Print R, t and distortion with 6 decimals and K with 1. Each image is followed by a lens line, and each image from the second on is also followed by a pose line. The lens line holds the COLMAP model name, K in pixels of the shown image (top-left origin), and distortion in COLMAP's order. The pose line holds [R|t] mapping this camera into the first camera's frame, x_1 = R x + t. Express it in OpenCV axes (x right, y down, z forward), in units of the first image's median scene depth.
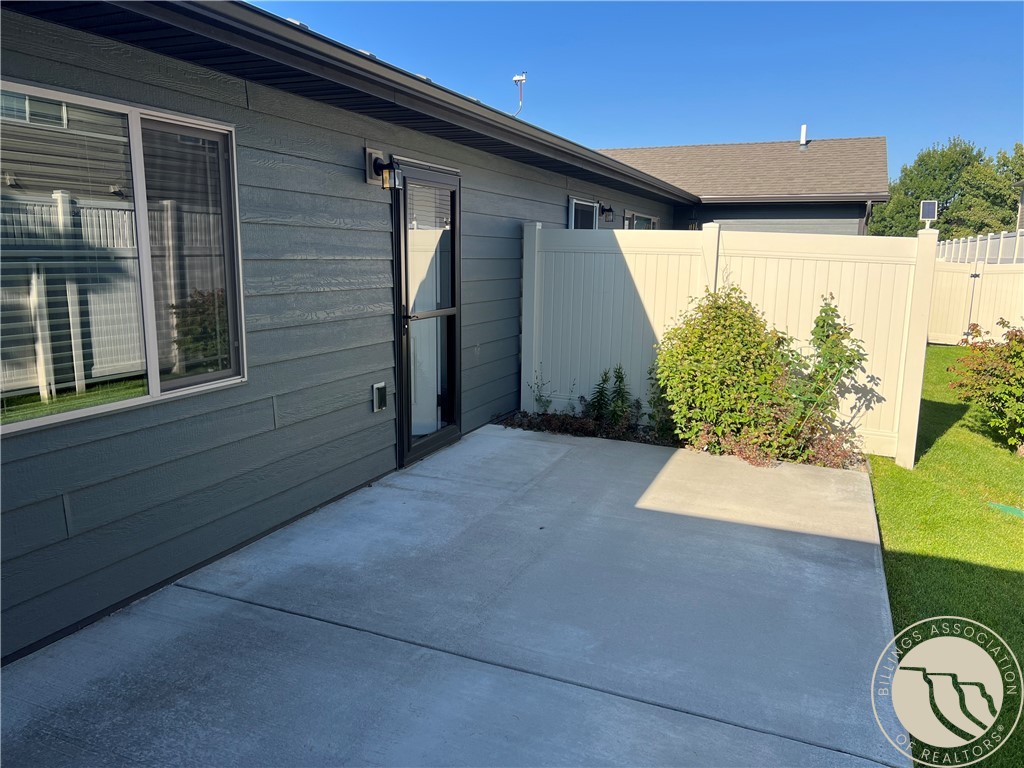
lens RADIAL K [[767.6, 0, 504.3], [0, 767.6, 380.1], [0, 0, 1]] dist [0.071181, -0.091656]
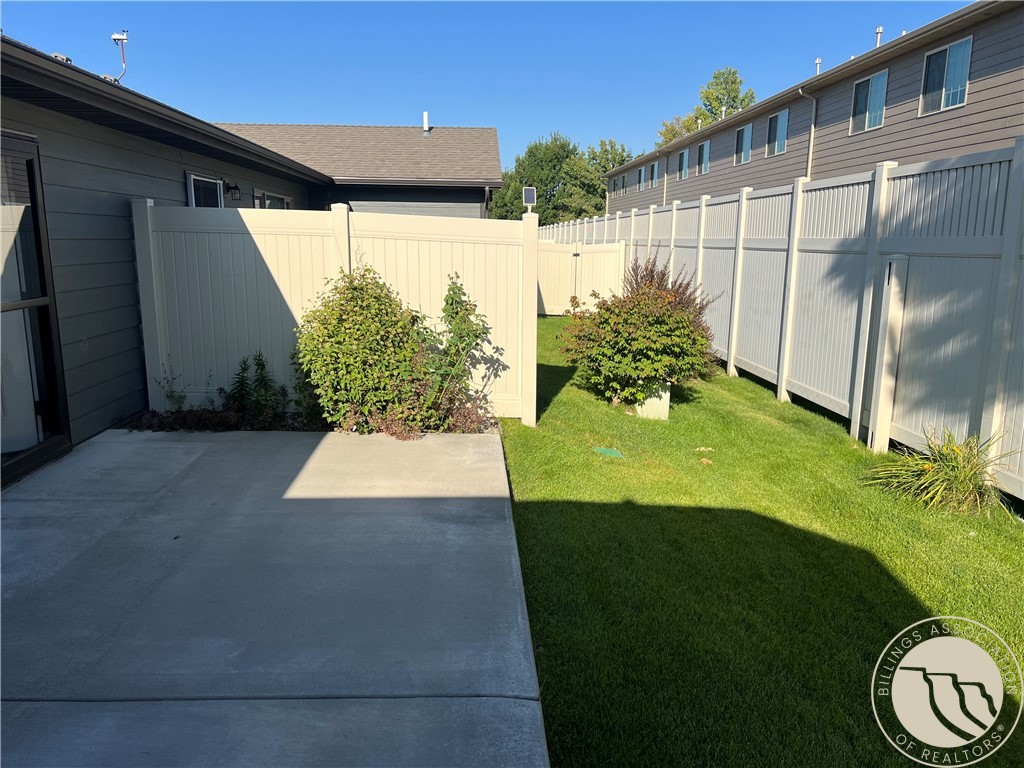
lens RADIAL K [[767.6, 0, 508.2], [0, 767.6, 381.3], [0, 0, 1]] dist [0.071181, -0.091656]
pose [[0.901706, -0.084066, 0.424098, 0.021972], [0.073616, 0.996444, 0.040997, 0.000066], [-0.426036, -0.005747, 0.904688, 0.004853]]
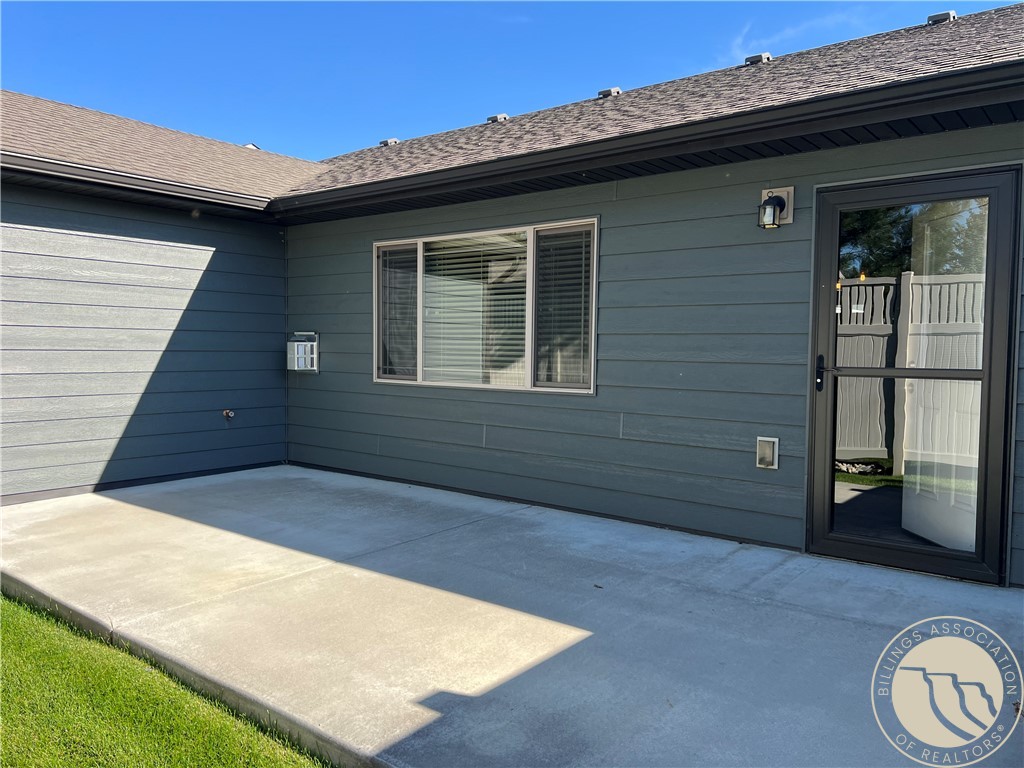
lens RADIAL K [[767.6, 0, 512.2], [0, 767.6, 382.2], [0, 0, 1]] dist [0.071181, -0.091656]
pose [[-0.271605, 0.029410, -0.961959, 0.705132], [-0.173749, 0.981611, 0.079068, -0.071389], [0.946595, 0.188615, -0.261501, 0.830891]]
